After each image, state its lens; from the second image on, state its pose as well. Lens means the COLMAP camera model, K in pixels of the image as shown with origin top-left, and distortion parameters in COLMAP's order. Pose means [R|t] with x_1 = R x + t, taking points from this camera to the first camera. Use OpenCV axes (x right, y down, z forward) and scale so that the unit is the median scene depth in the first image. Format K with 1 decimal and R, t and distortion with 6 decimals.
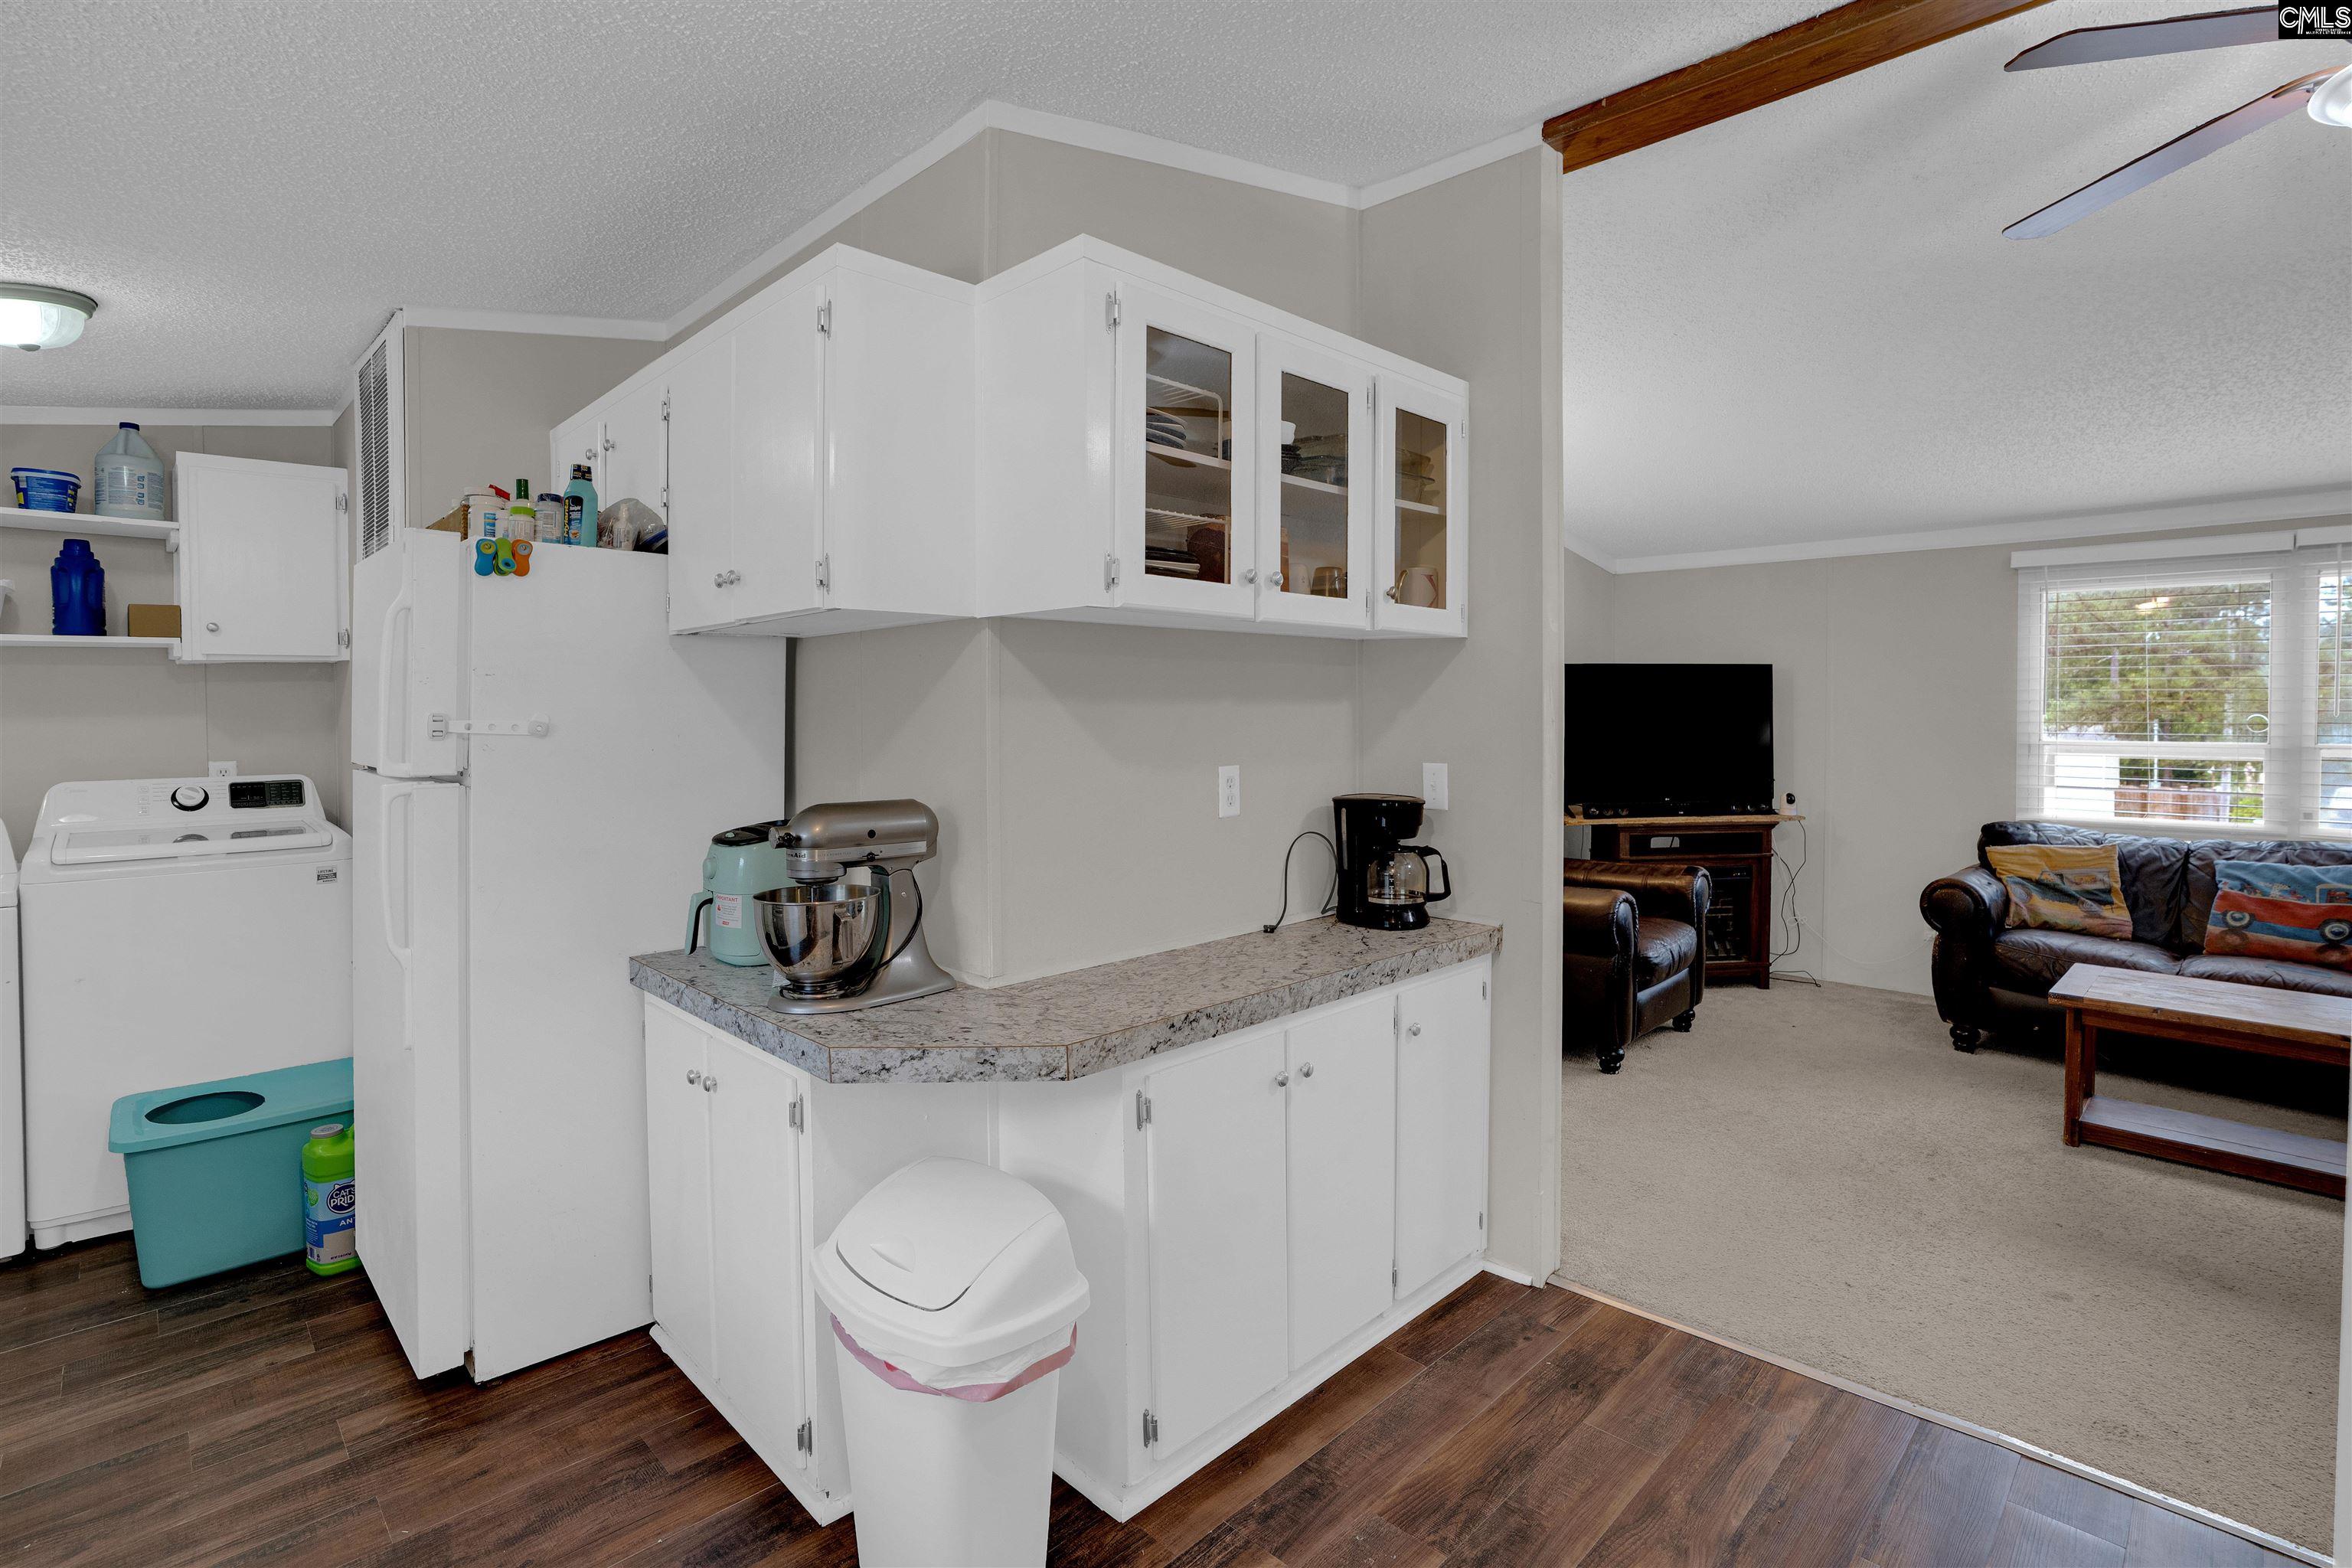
lens RADIAL K [[1109.5, 0, 1208.5], [0, 1109.5, 726.9], [0, 0, 1]] dist [-0.056191, 0.017601]
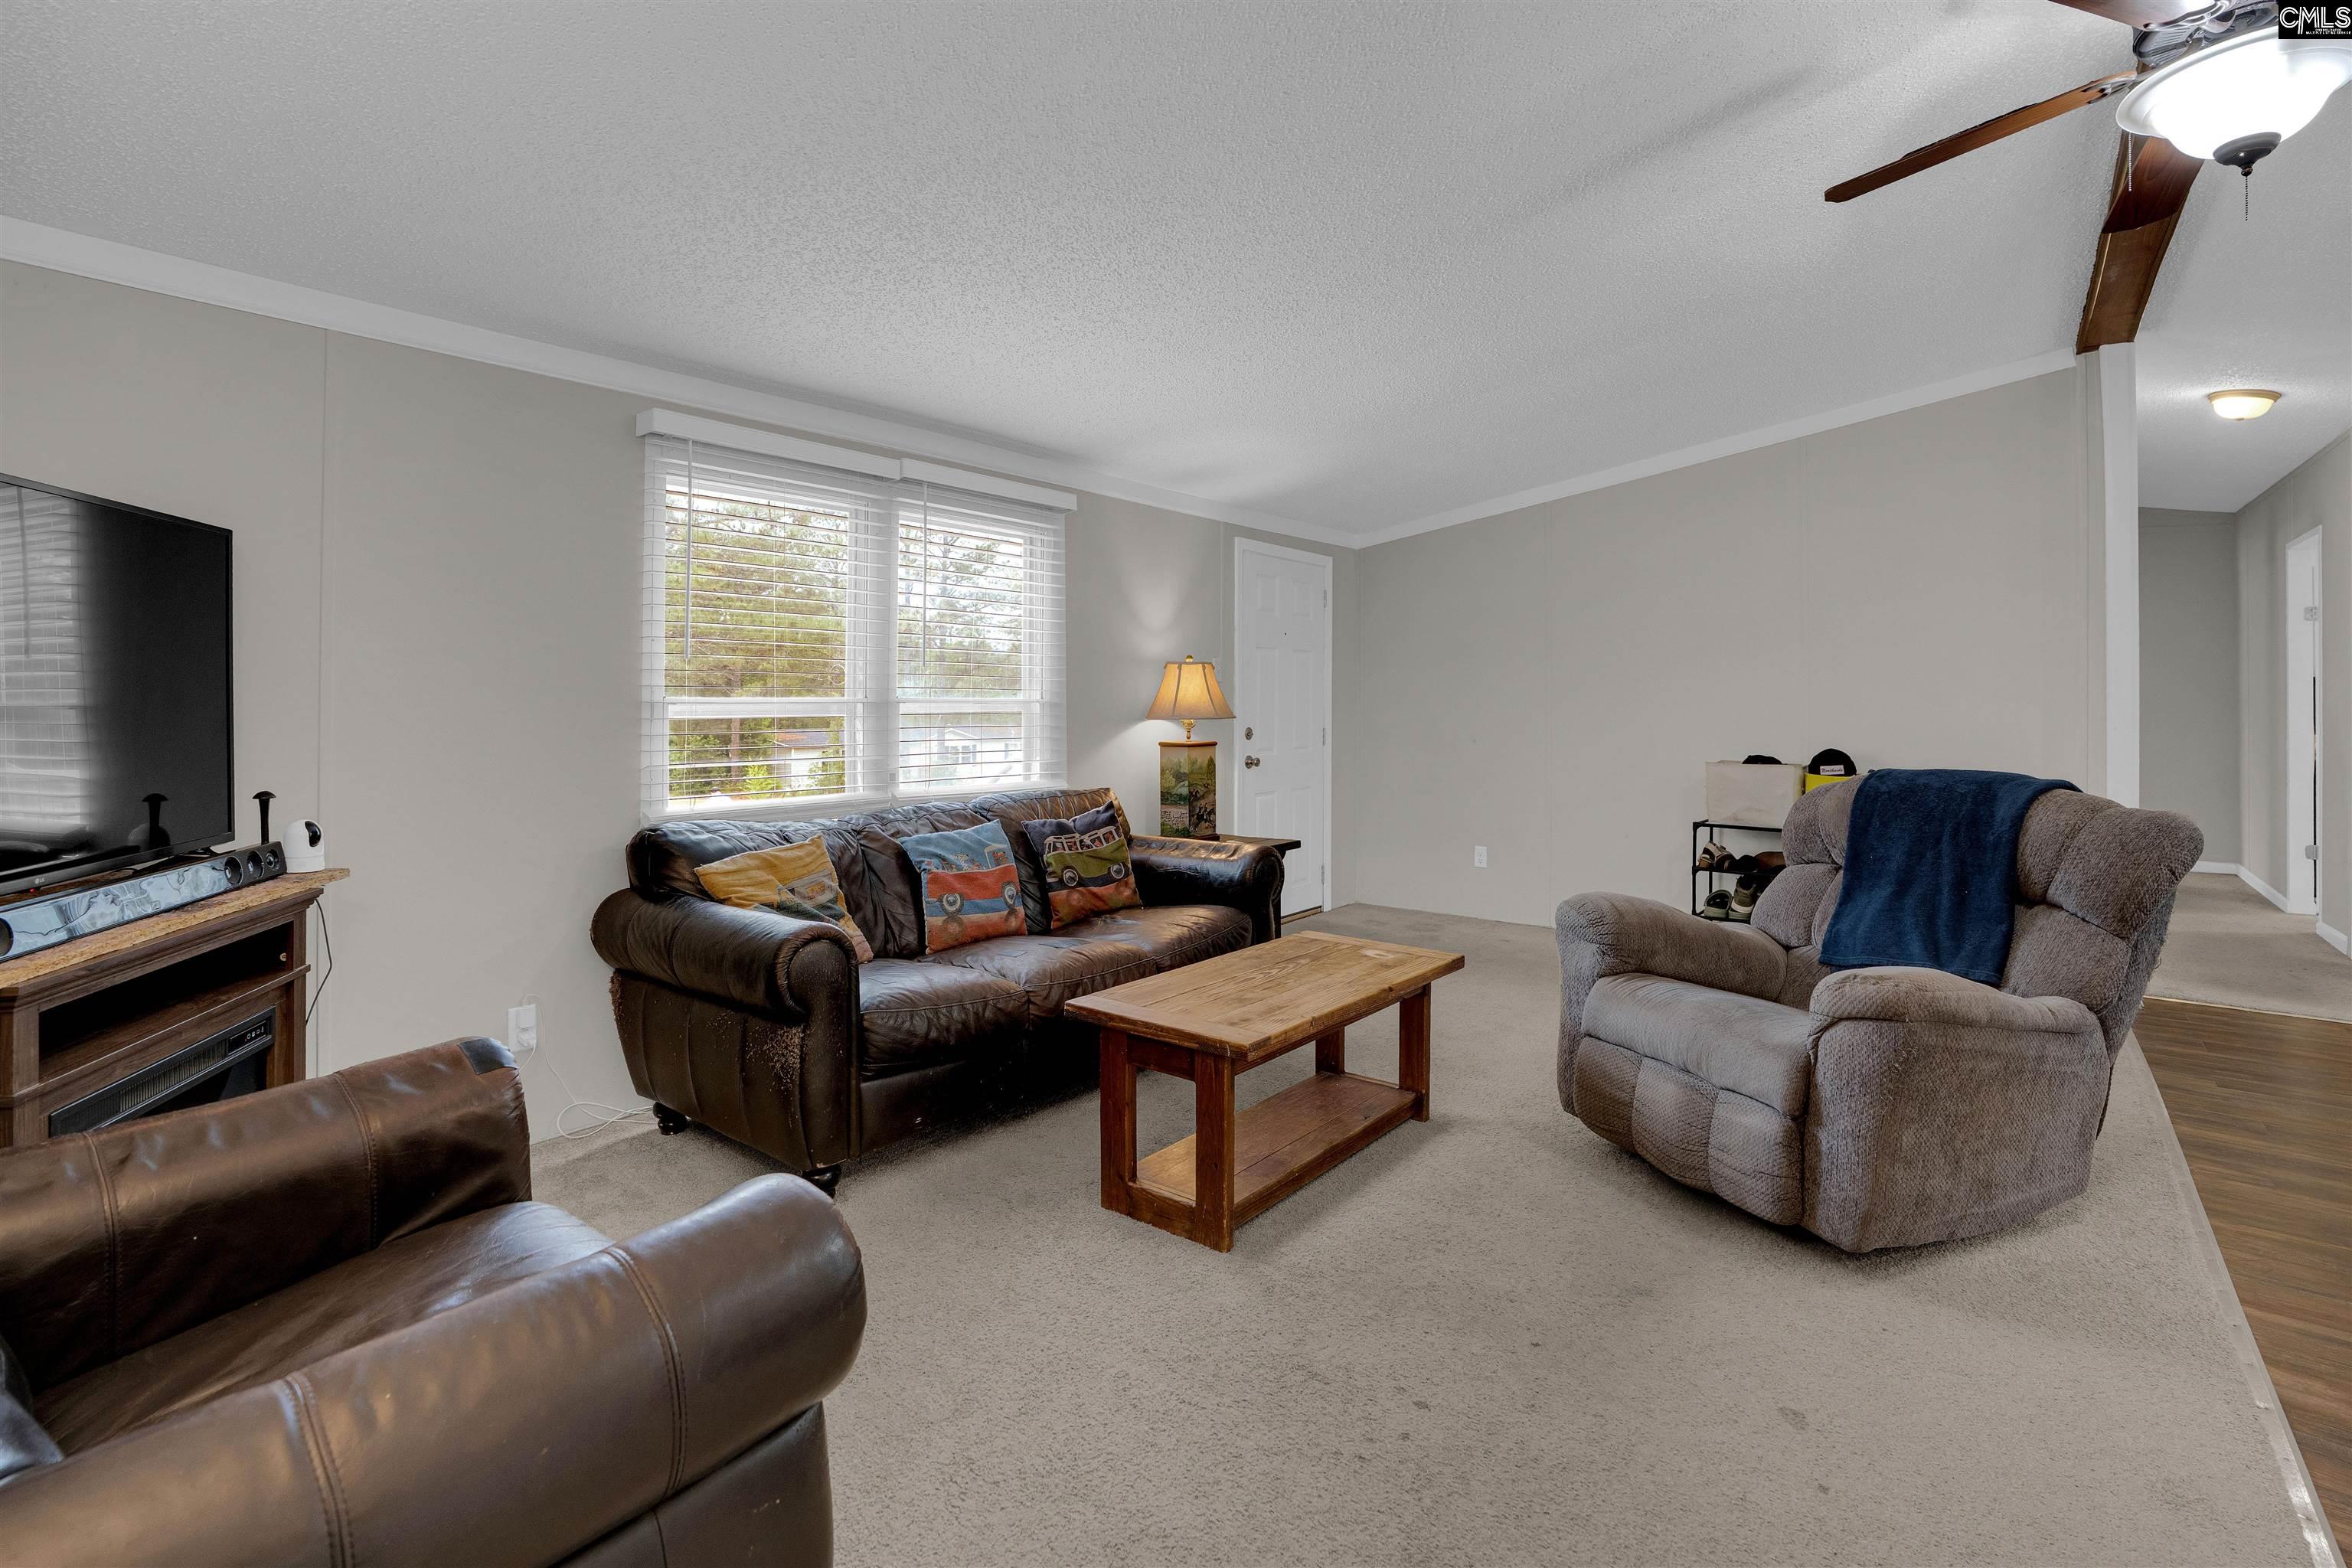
lens RADIAL K [[1109.5, 0, 1180.1], [0, 1109.5, 679.0], [0, 0, 1]] dist [-0.056191, 0.017601]
pose [[-0.137482, 0.015689, 0.990380, 0.088051], [0.007407, 0.999863, -0.014811, 0.021484], [-0.990477, 0.005299, -0.137579, 1.213931]]
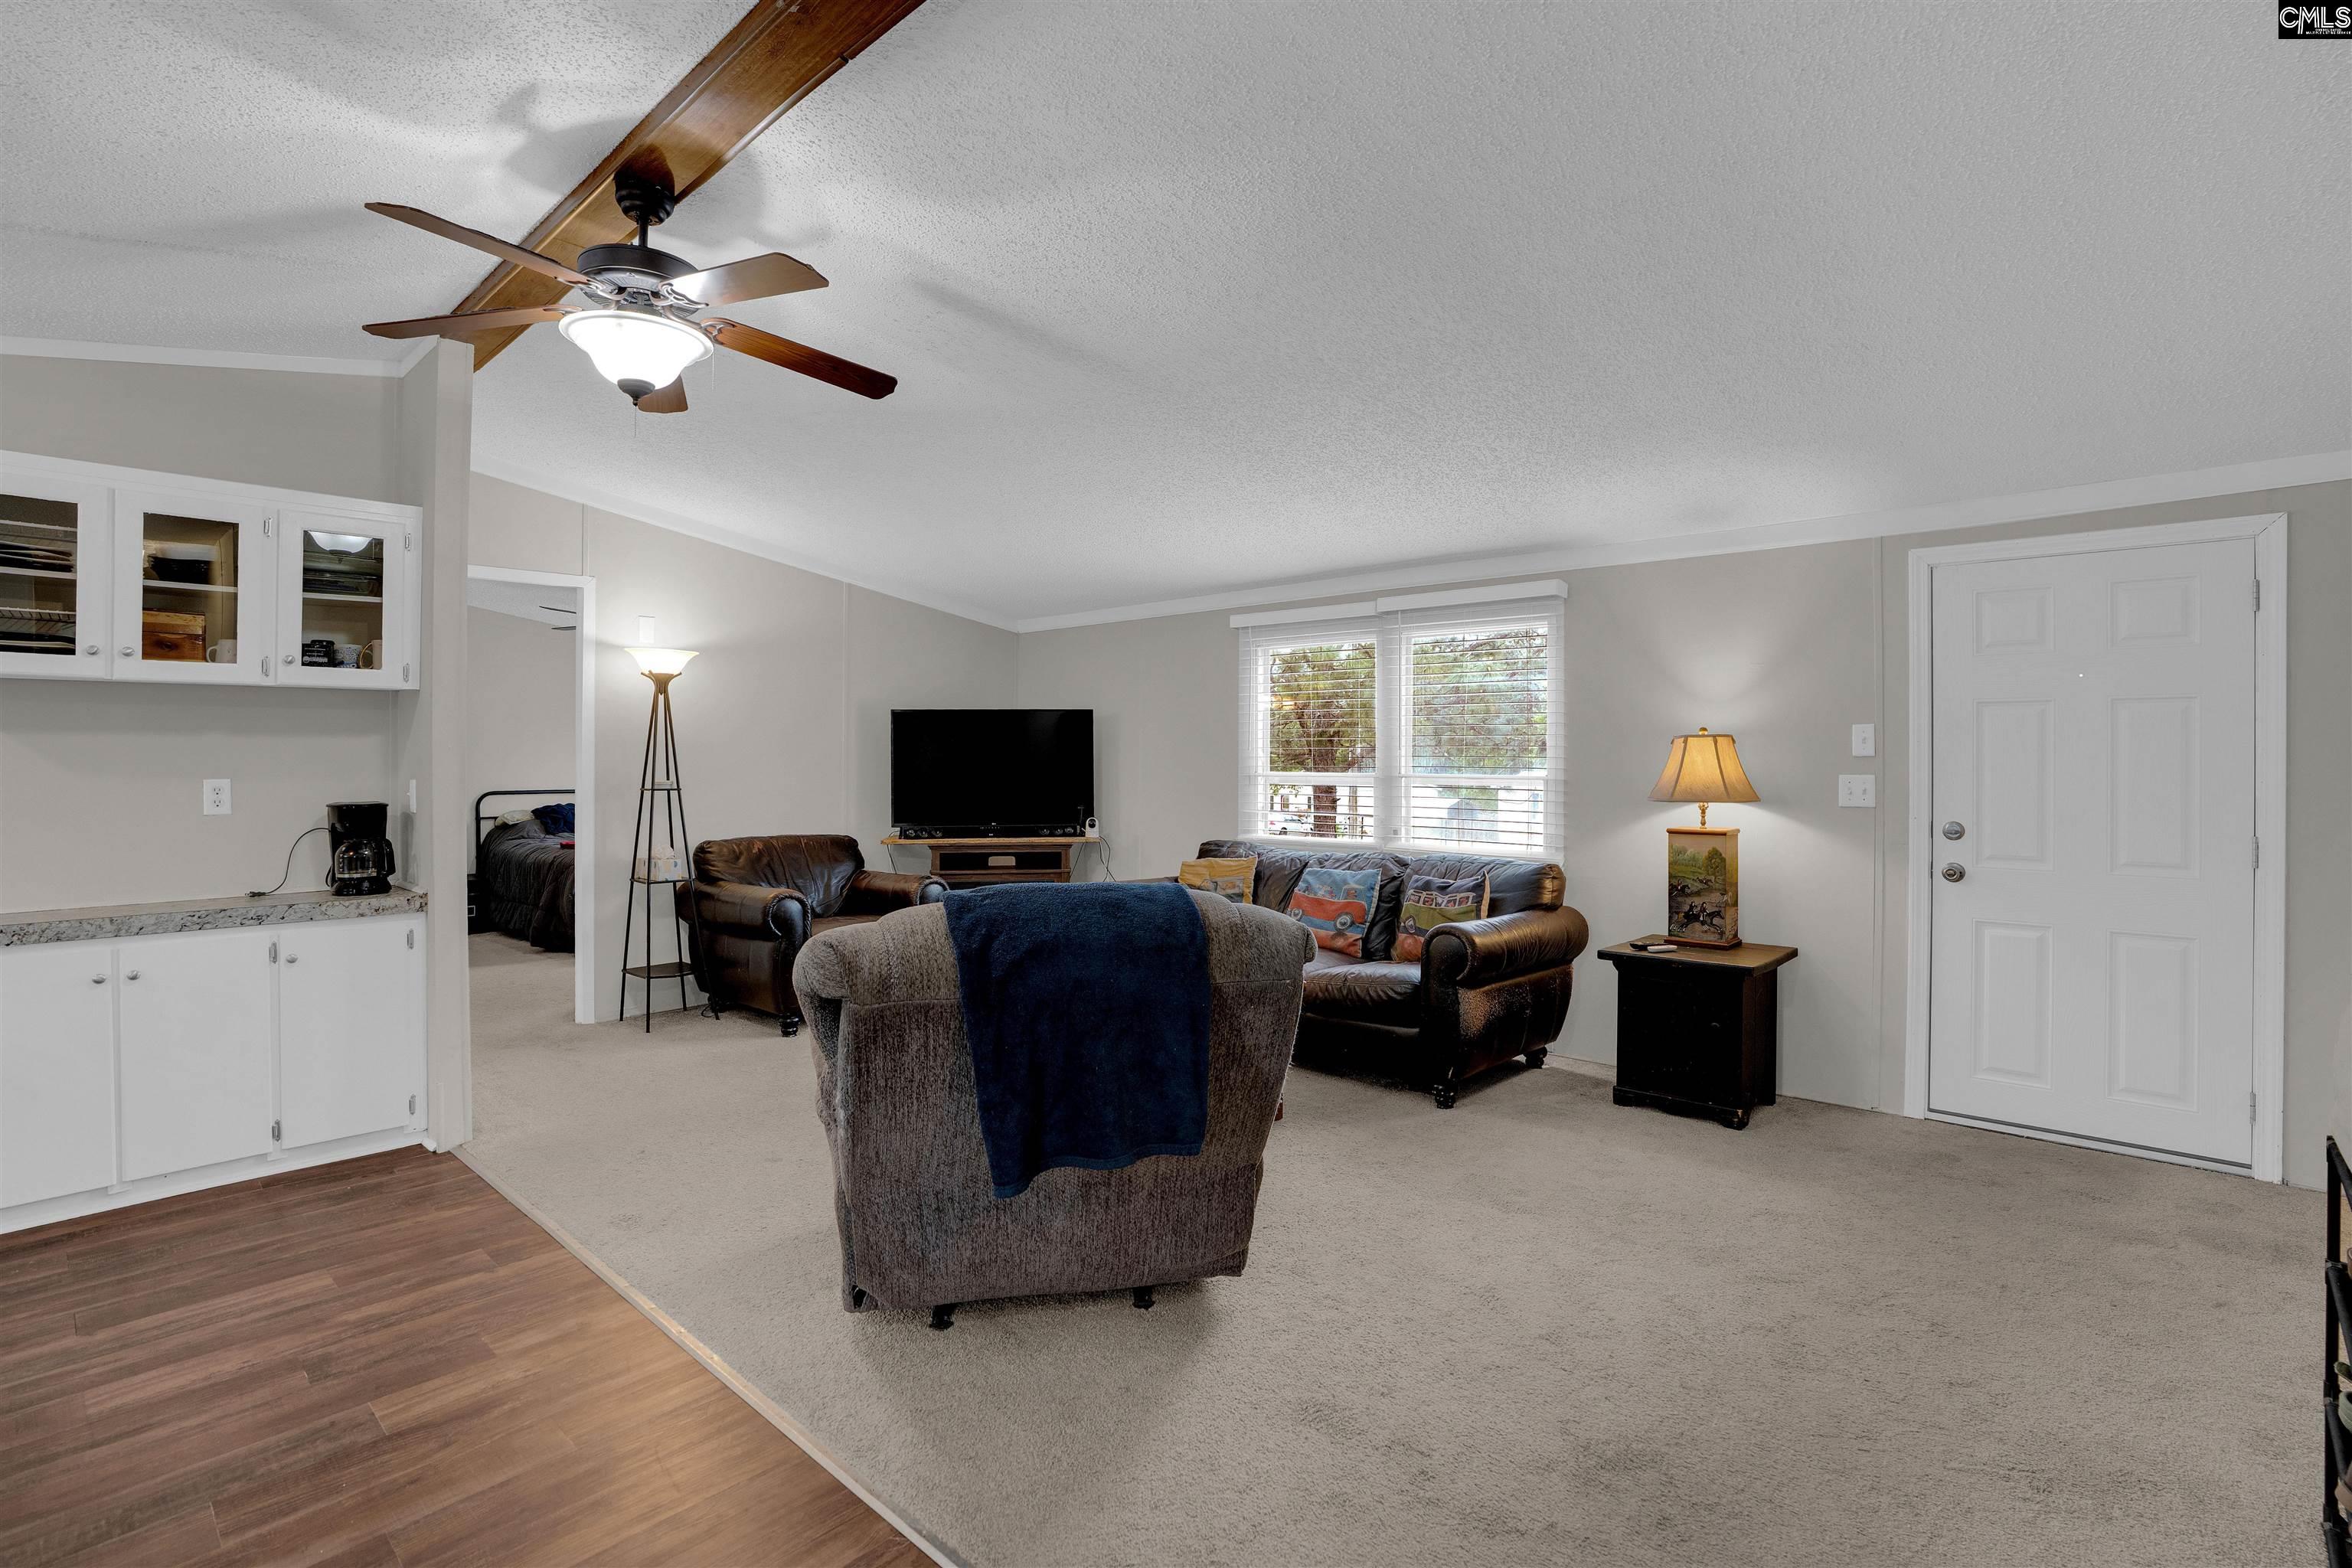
lens RADIAL K [[1109.5, 0, 1177.4], [0, 1109.5, 751.8], [0, 0, 1]] dist [-0.056191, 0.017601]
pose [[0.998966, 0.001809, 0.045423, 0.991529], [-0.000899, 0.999798, -0.020056, 0.022406], [-0.045450, 0.019994, 0.998767, -0.362518]]
